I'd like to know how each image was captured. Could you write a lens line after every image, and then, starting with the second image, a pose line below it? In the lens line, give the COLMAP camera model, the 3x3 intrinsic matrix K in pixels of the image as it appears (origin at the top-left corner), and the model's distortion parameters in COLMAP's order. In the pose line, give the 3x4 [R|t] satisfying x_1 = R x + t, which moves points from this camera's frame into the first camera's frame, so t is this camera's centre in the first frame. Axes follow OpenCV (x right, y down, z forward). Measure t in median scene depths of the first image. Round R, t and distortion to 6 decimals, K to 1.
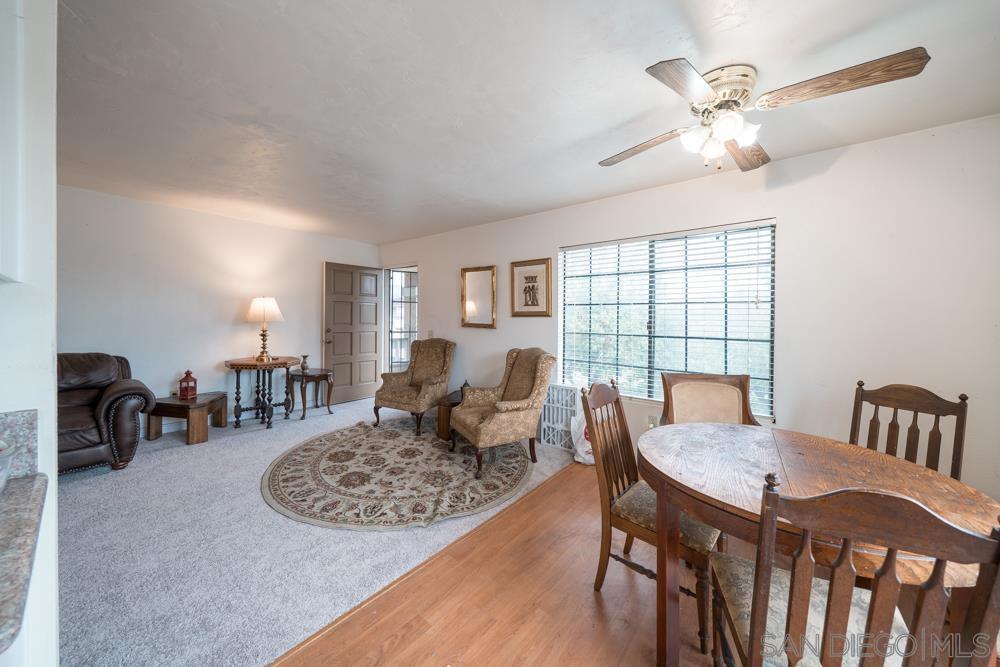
lens RADIAL K [[357.1, 0, 496.7], [0, 357.1, 319.6], [0, 0, 1]] dist [0.000129, -0.000042]
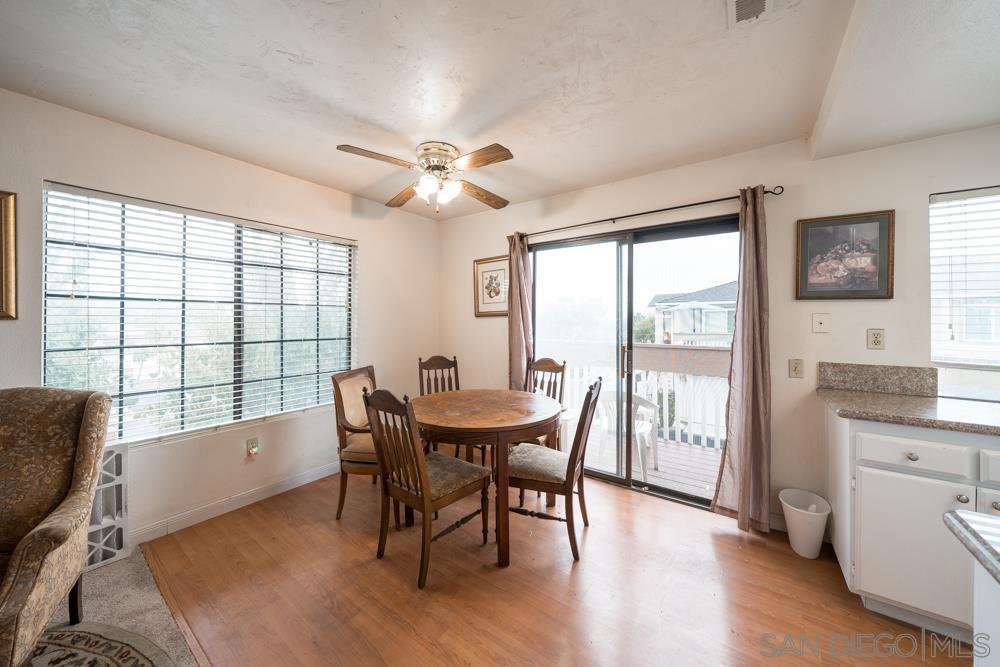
lens RADIAL K [[357.1, 0, 496.7], [0, 357.1, 319.6], [0, 0, 1]] dist [0.000129, -0.000042]
pose [[-0.063468, -0.002218, 0.997981, -0.498036], [0.008571, 0.999959, 0.002768, -0.004032], [-0.997947, 0.008729, -0.063446, 0.565907]]
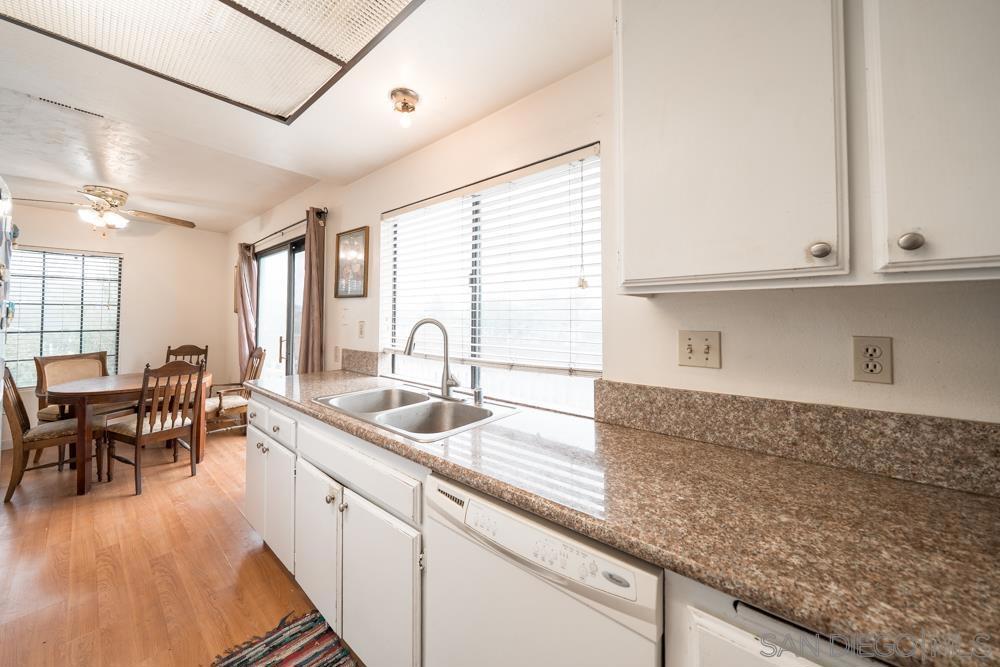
lens RADIAL K [[362.3, 0, 470.9], [0, 362.3, 301.6], [0, 0, 1]] dist [-0.000106, 0.000049]
pose [[0.060815, 0.036017, 0.997499, -0.736192], [0.013563, 0.999227, -0.036906, 0.013743], [-0.998057, 0.015773, 0.060279, -0.657670]]
